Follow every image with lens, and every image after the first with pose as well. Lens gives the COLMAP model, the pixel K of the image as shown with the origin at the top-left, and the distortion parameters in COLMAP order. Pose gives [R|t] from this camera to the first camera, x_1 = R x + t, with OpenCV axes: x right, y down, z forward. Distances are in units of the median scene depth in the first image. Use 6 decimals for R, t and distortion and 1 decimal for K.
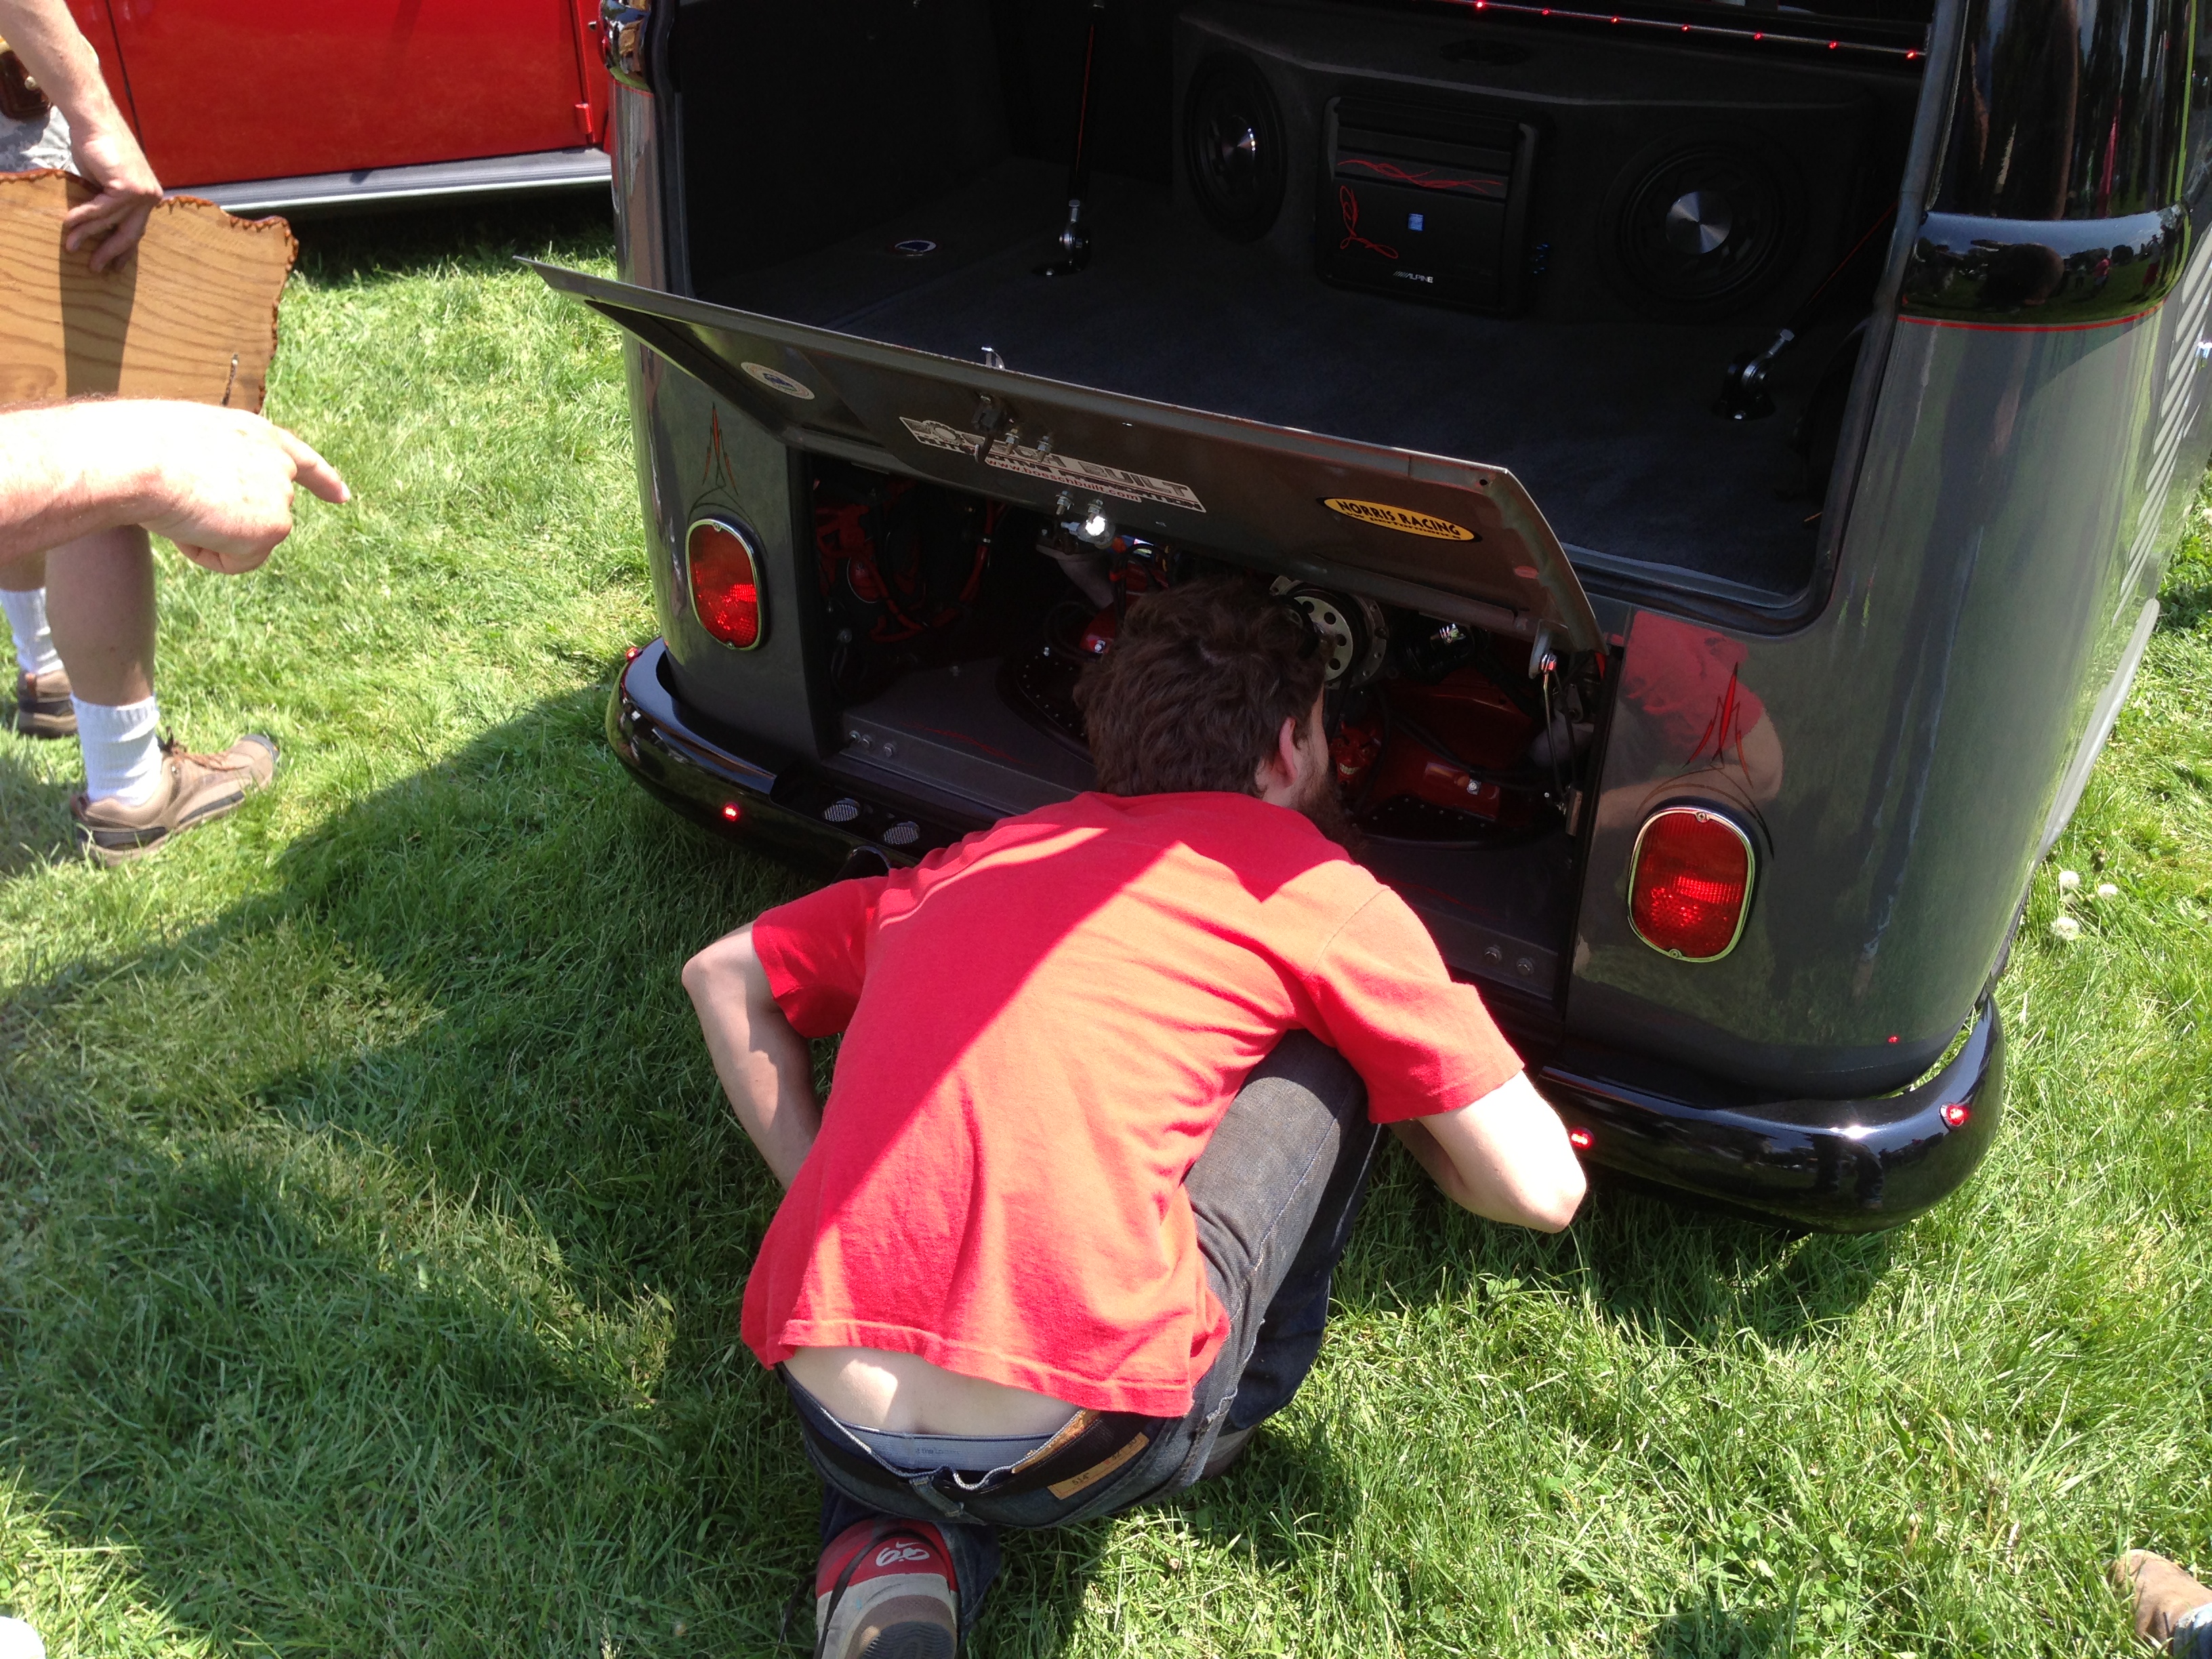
lens RADIAL K [[2112.6, 0, 1119.7], [0, 2112.6, 831.0], [0, 0, 1]] dist [-0.001072, 0.101852]
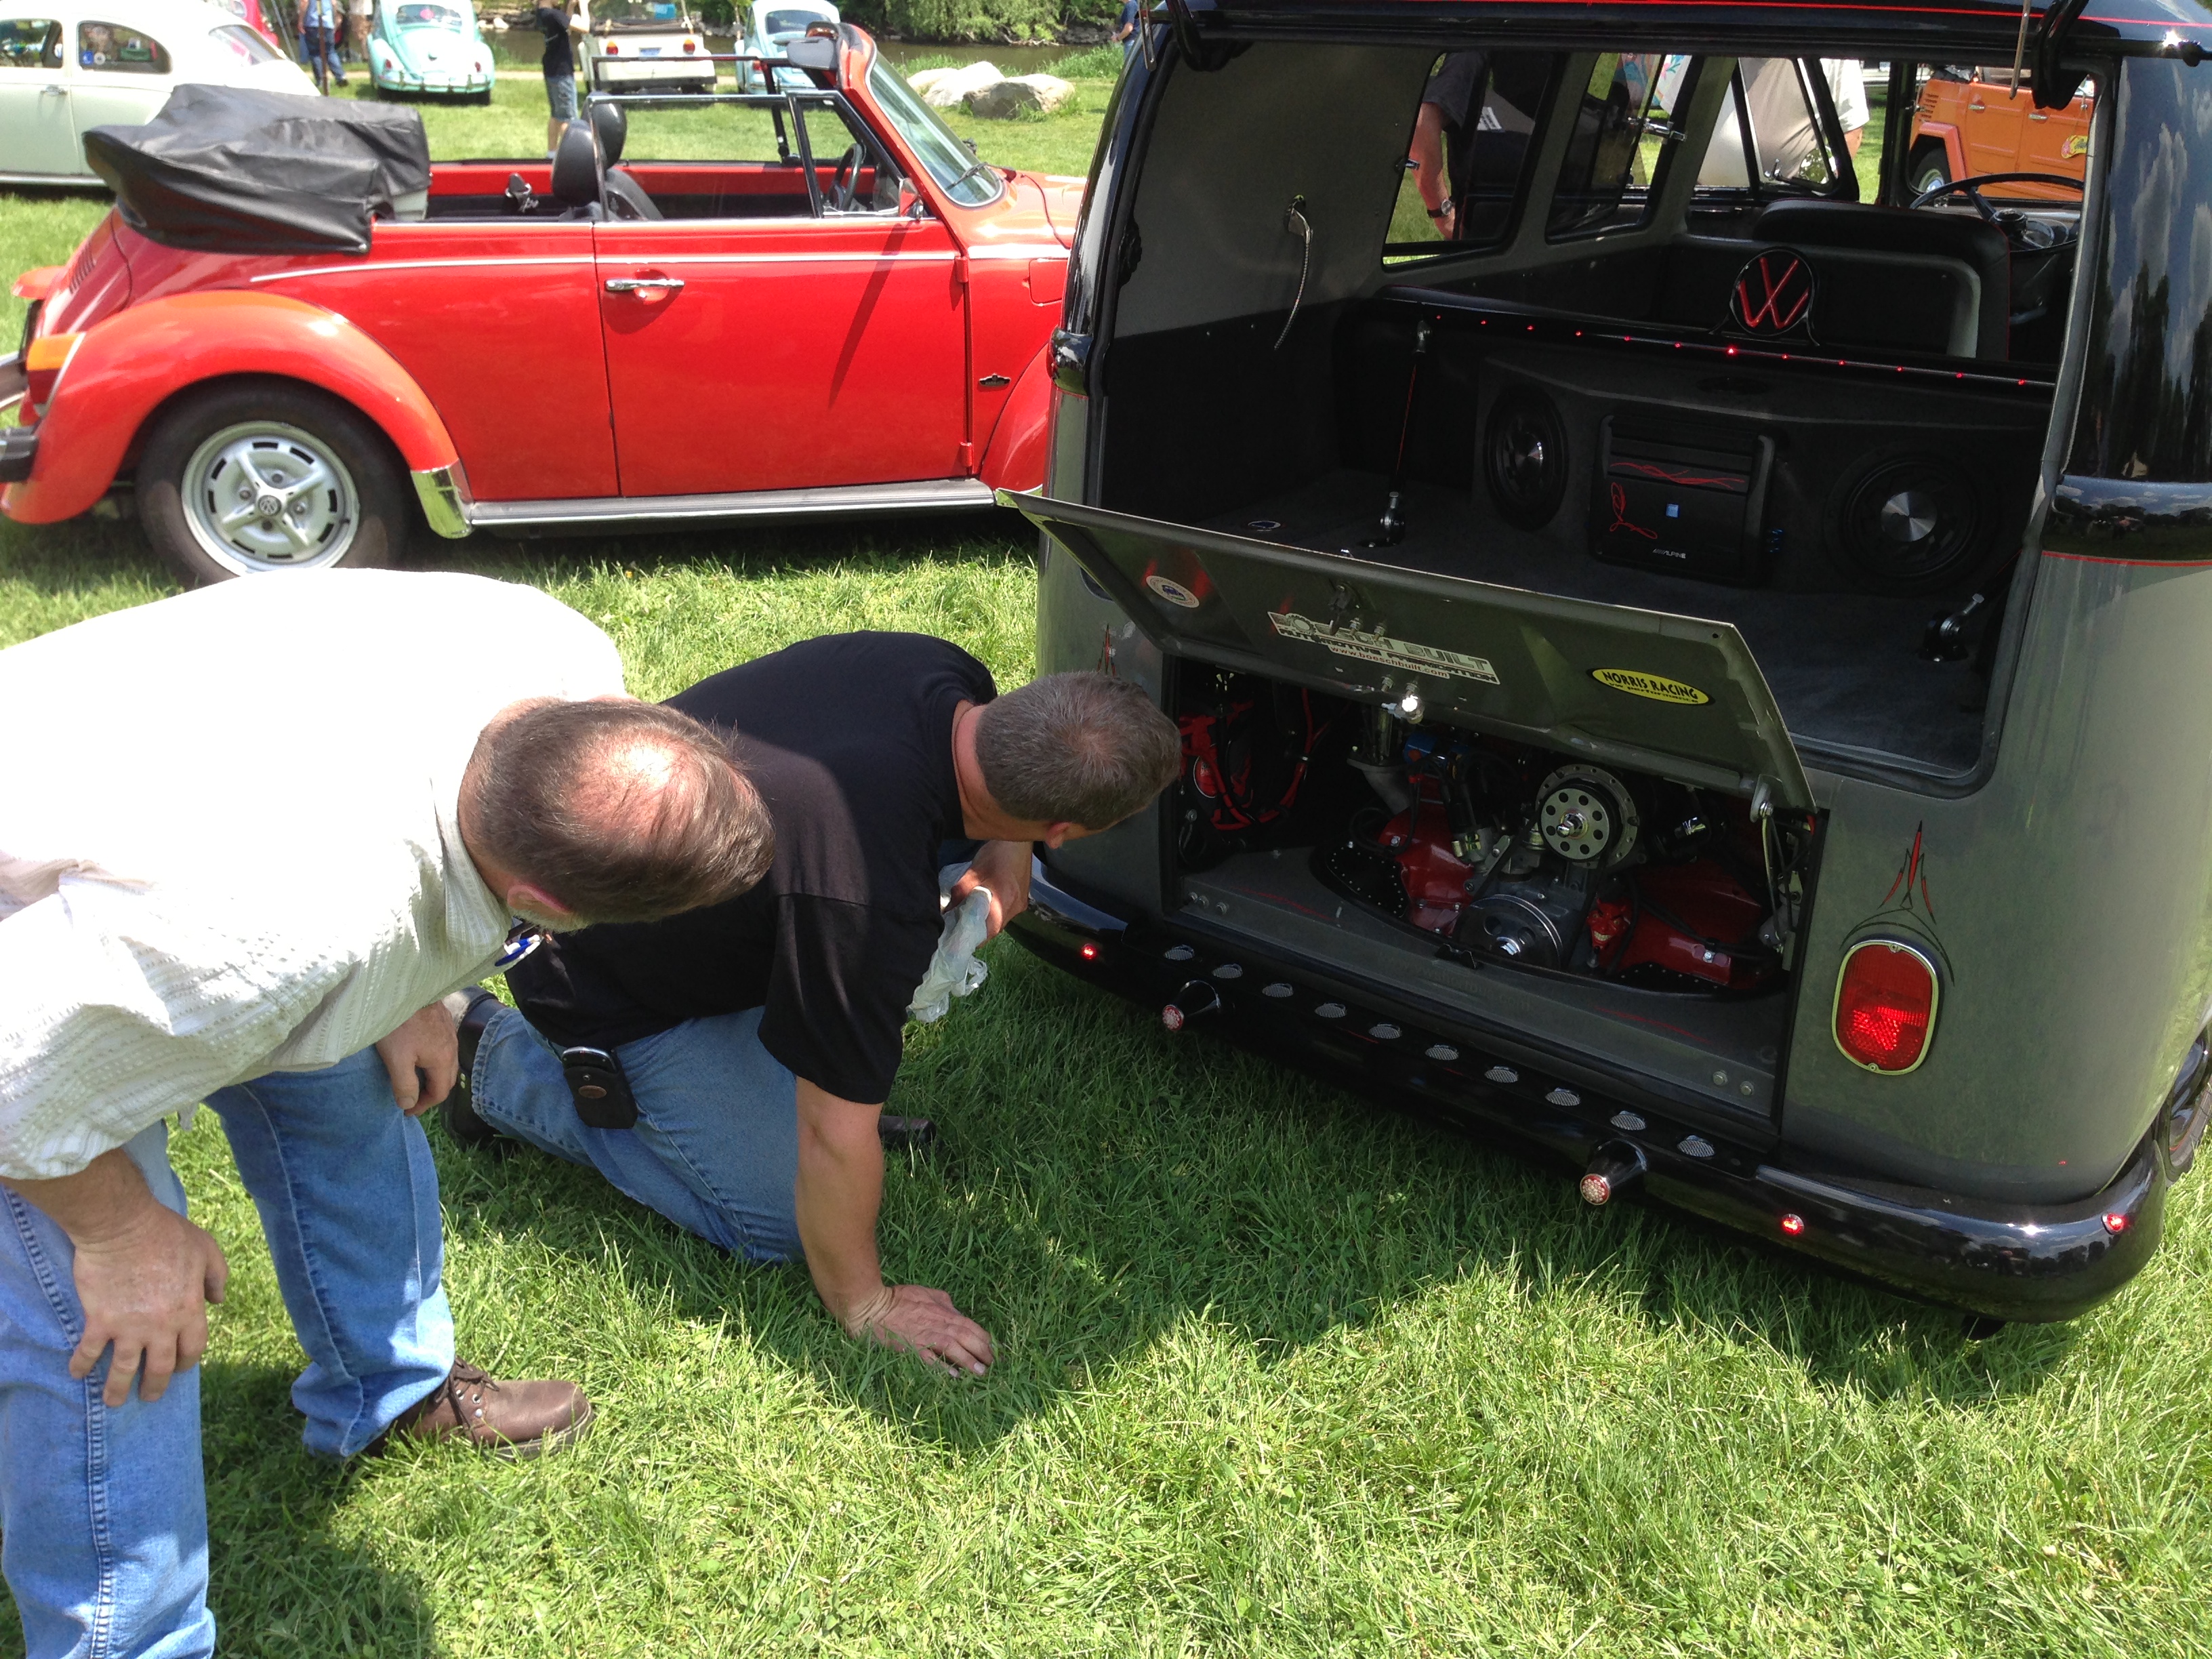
lens RADIAL K [[2114.9, 0, 1098.7], [0, 2114.9, 834.1], [0, 0, 1]] dist [0.092755, -0.227281]
pose [[0.990426, 0.054875, -0.126671, -0.030938], [-0.076740, 0.981613, -0.174778, 0.173155], [0.114751, 0.182825, 0.976426, -0.276580]]
